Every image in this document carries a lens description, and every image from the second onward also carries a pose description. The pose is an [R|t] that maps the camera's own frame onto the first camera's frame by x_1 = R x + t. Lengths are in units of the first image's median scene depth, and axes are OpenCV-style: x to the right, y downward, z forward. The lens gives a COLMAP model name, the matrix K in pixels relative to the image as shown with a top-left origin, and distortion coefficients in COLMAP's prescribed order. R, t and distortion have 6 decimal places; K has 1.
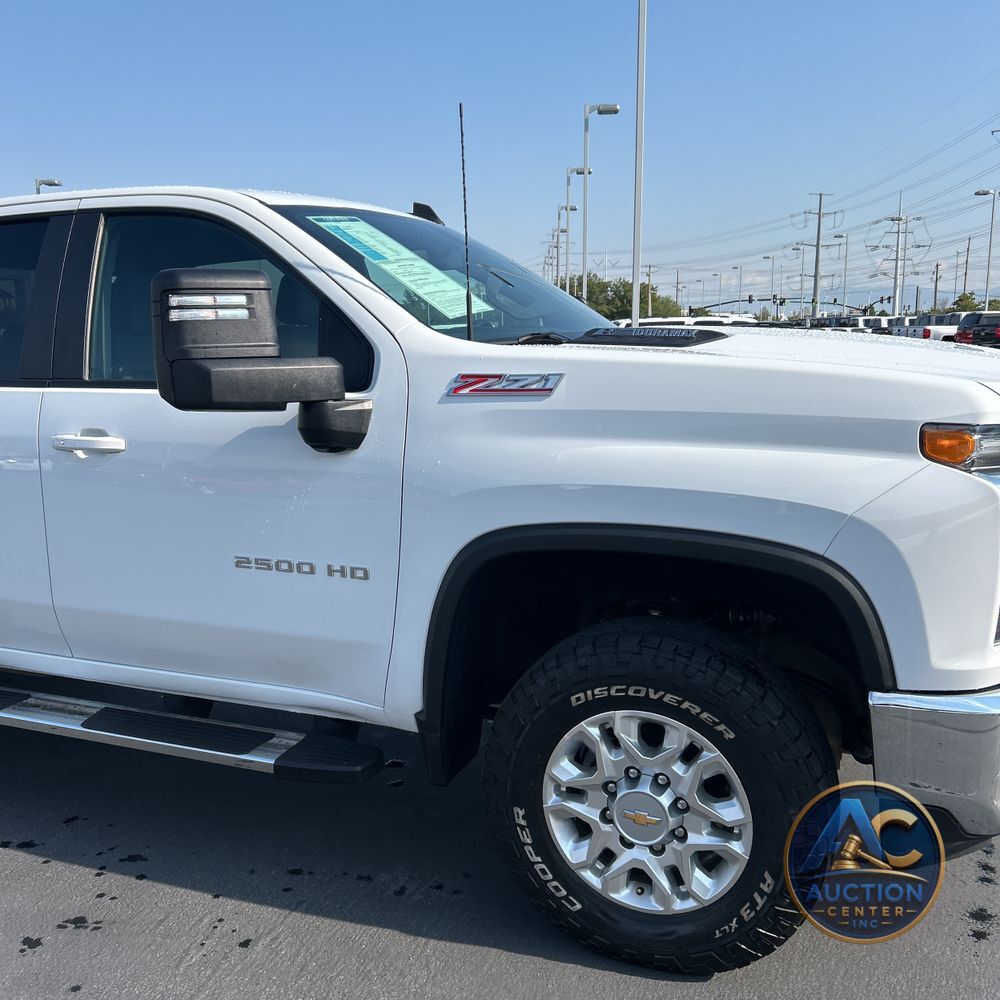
lens RADIAL K [[1048.3, 0, 483.3], [0, 1048.3, 509.6], [0, 0, 1]] dist [0.075166, -0.138533]
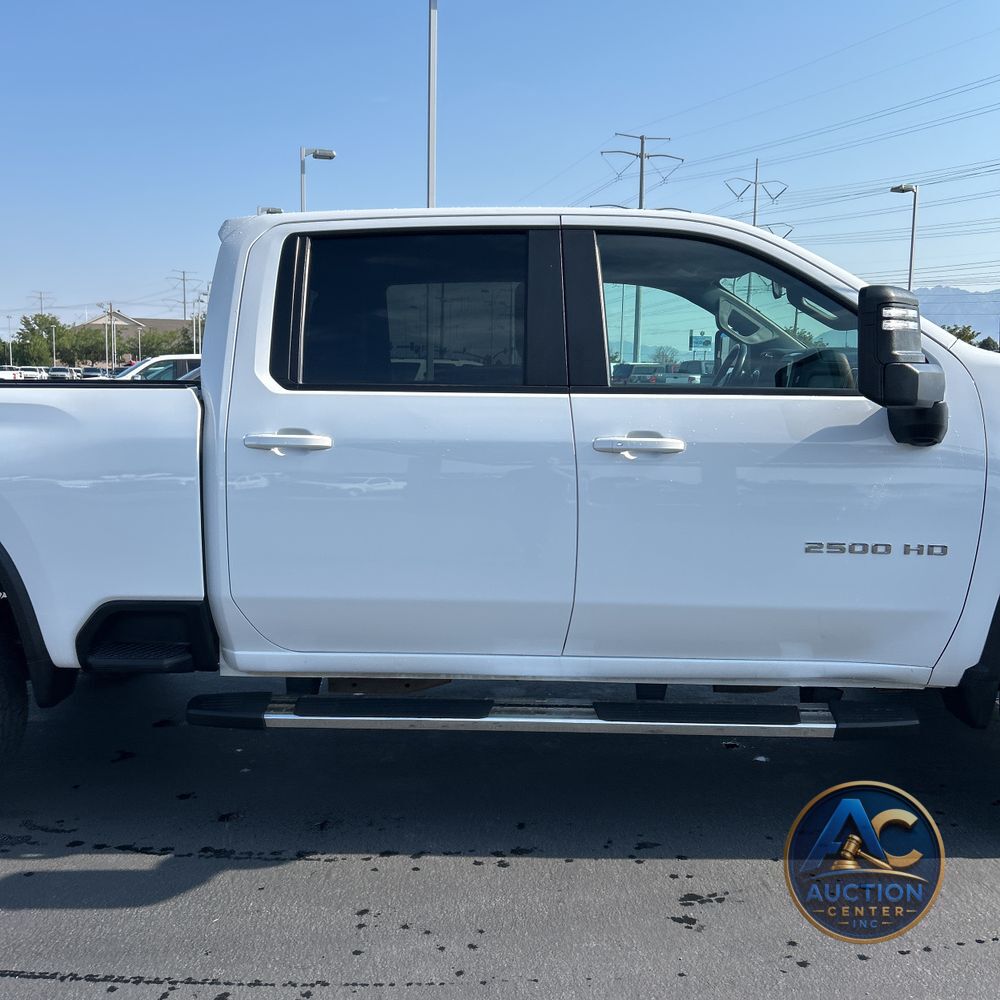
lens RADIAL K [[1057.9, 0, 493.0], [0, 1057.9, 494.4], [0, 0, 1]] dist [0.046787, -0.036834]
pose [[0.930518, -0.017706, 0.365818, -0.985128], [0.038135, 0.998086, -0.048693, 0.036760], [-0.364255, 0.059260, 0.929412, 0.074363]]
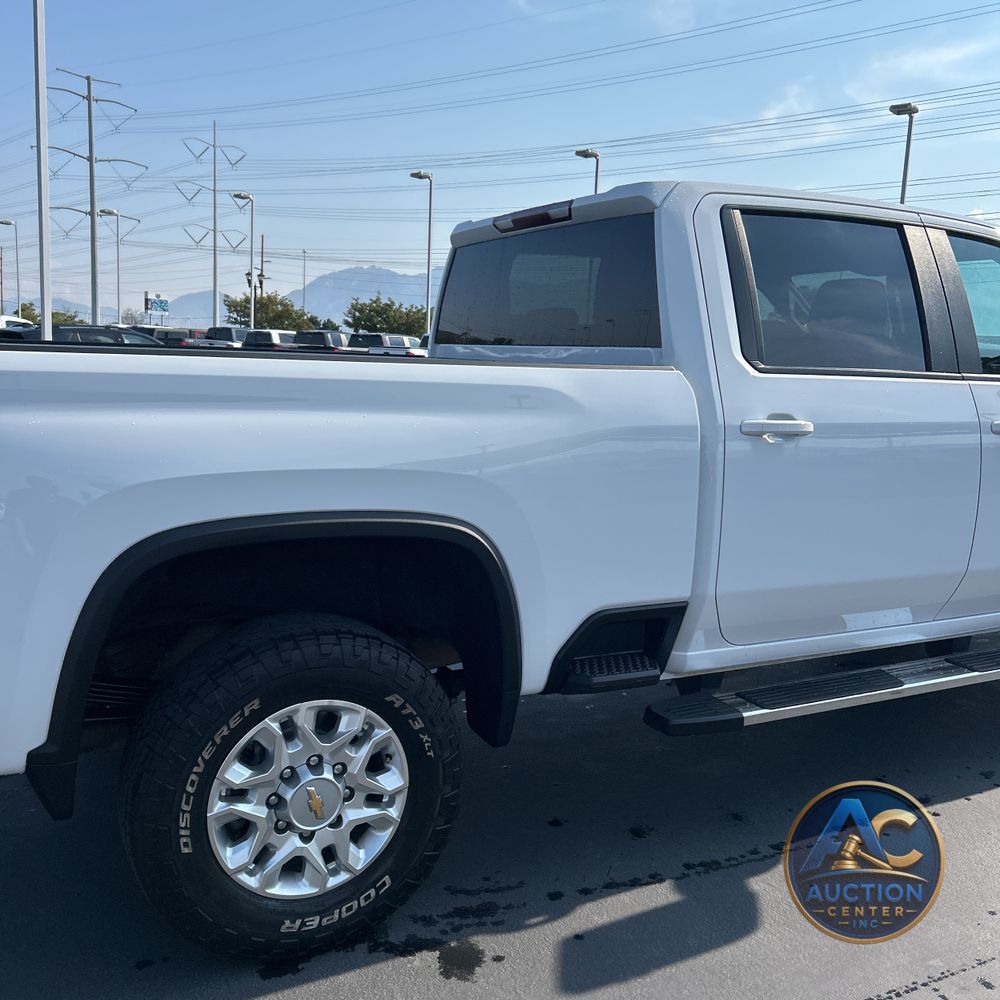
lens RADIAL K [[1041.5, 0, 537.6], [0, 1041.5, 503.8], [0, 0, 1]] dist [0.069129, -0.101664]
pose [[0.589604, -0.074034, 0.804293, -1.819422], [0.087000, 0.995818, 0.027887, -0.059920], [-0.802994, 0.053532, 0.593579, 0.795451]]
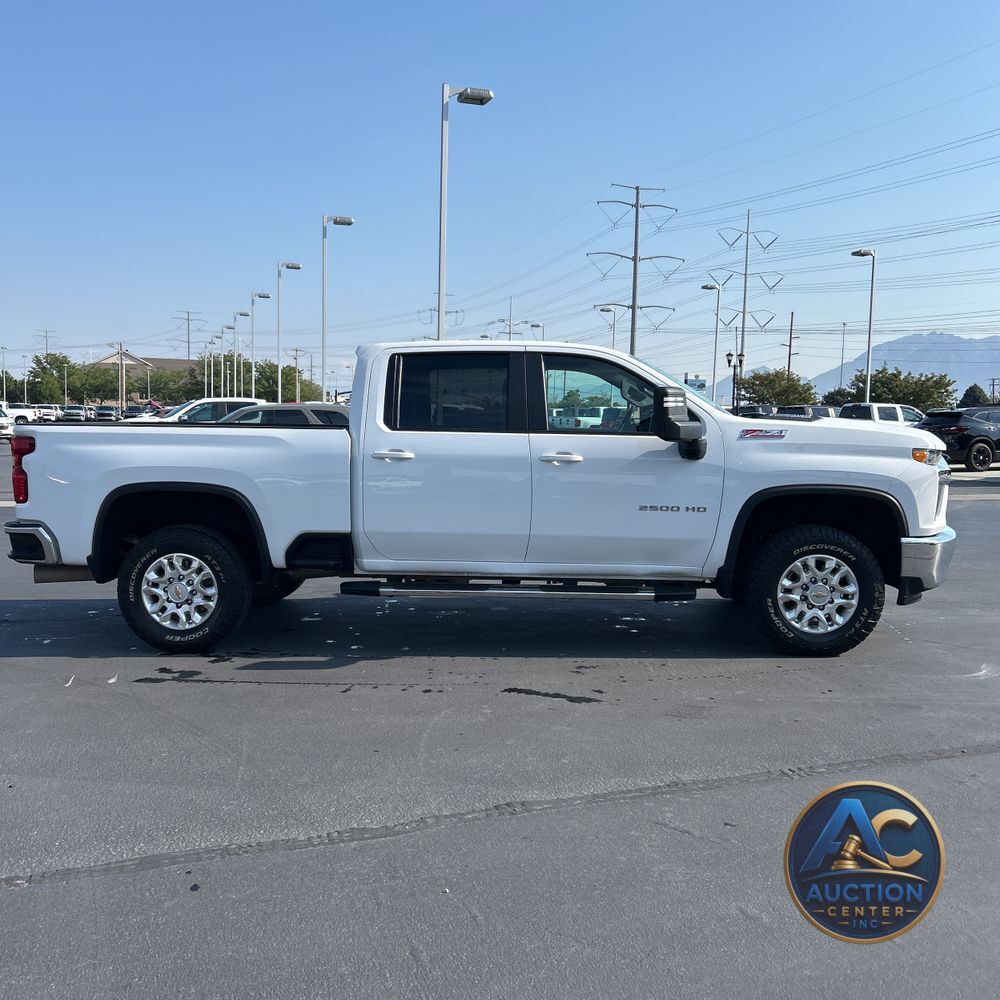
lens RADIAL K [[1081.8, 0, 500.0], [0, 1081.8, 500.0], [0, 0, 1]] dist [0.068575, -0.027690]
pose [[0.927392, 0.001732, 0.374087, -1.471243], [0.031343, 0.996113, -0.082315, 0.228025], [-0.372776, 0.088063, 0.923733, -1.145500]]
